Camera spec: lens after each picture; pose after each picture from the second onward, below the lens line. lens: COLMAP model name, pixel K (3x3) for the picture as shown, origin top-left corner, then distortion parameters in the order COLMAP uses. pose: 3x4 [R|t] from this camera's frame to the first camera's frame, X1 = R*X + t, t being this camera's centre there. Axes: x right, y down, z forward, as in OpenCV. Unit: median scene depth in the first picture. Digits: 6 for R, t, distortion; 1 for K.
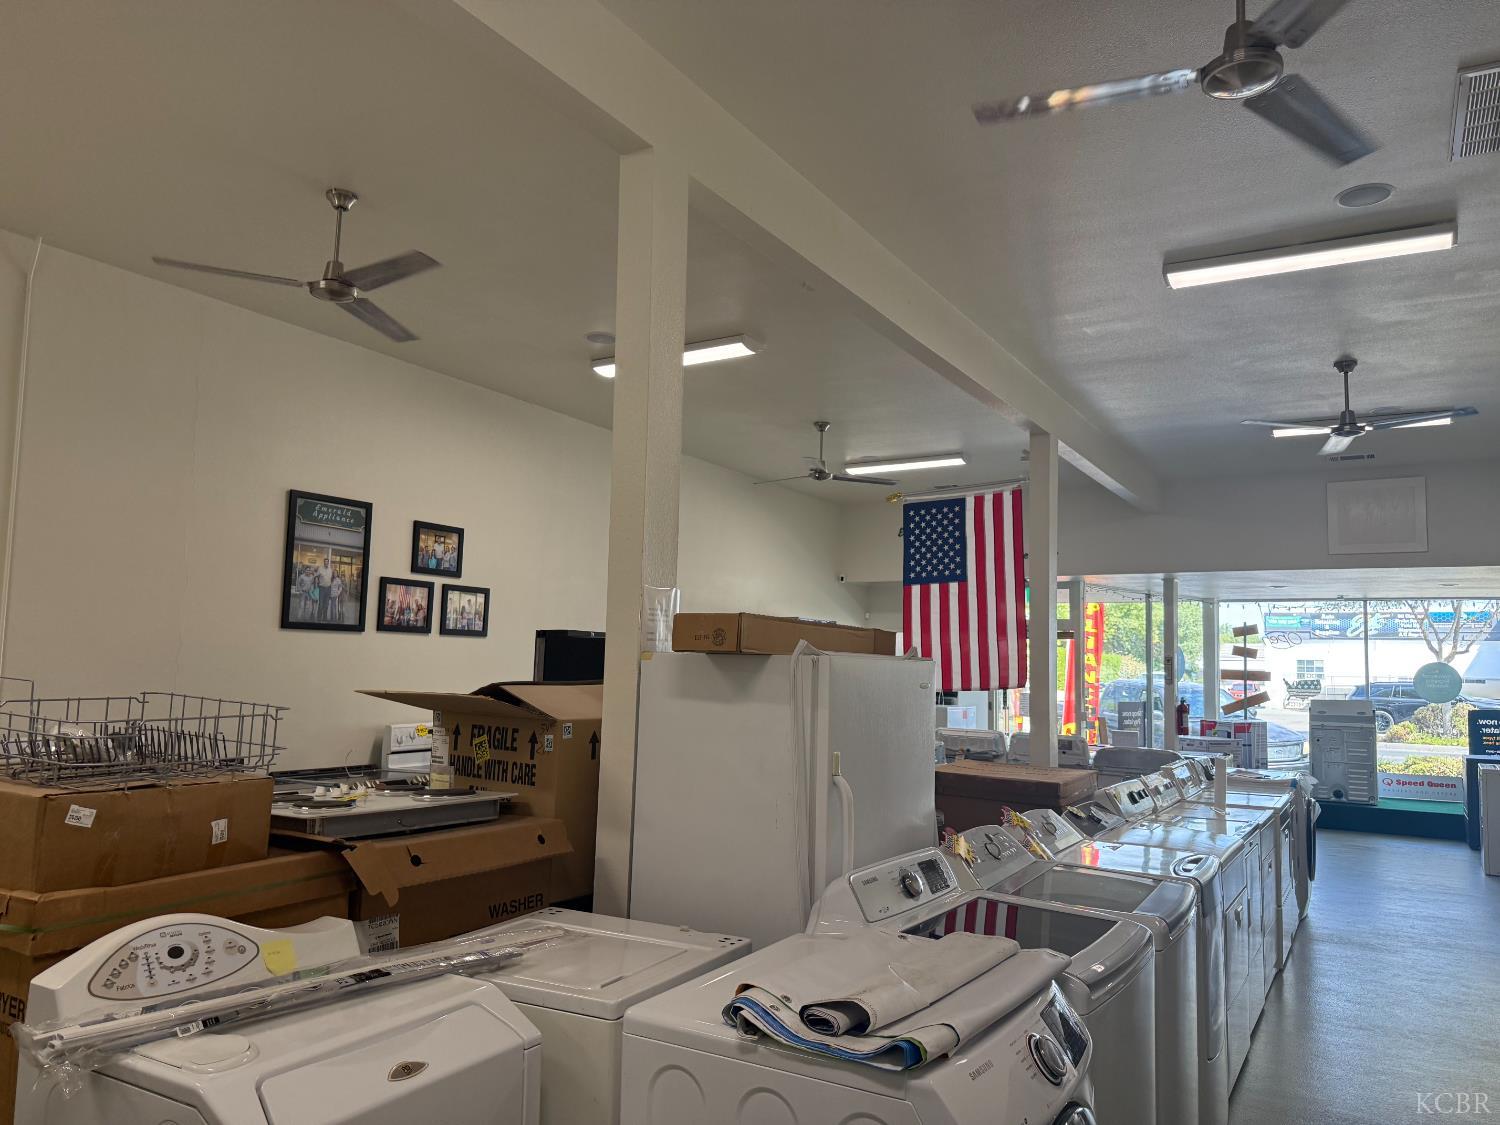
lens RADIAL K [[1075.7, 0, 750.0], [0, 1075.7, 562.5], [0, 0, 1]] dist [0.002521, -0.003390]
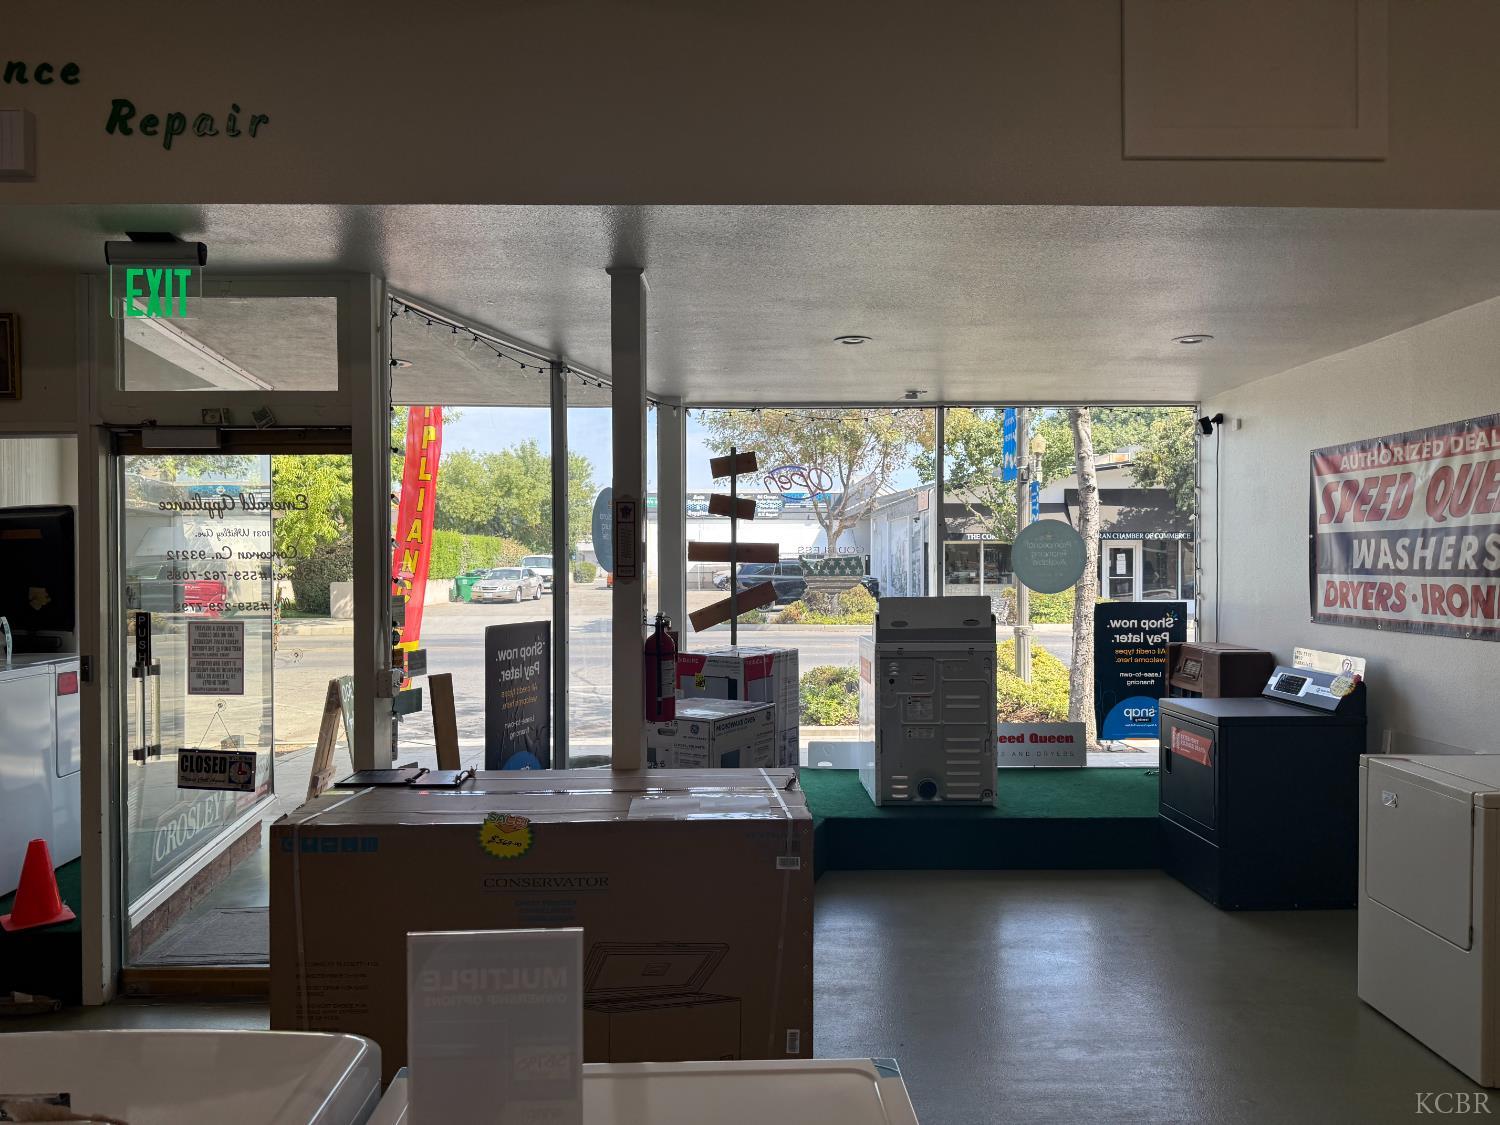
lens RADIAL K [[1075.7, 0, 750.0], [0, 1075.7, 562.5], [0, 0, 1]] dist [0.002521, -0.003390]
pose [[0.848202, -0.027187, 0.528975, 0.201074], [-0.028454, 0.994901, 0.096760, 0.061400], [-0.528909, -0.097123, 0.843103, 0.576461]]
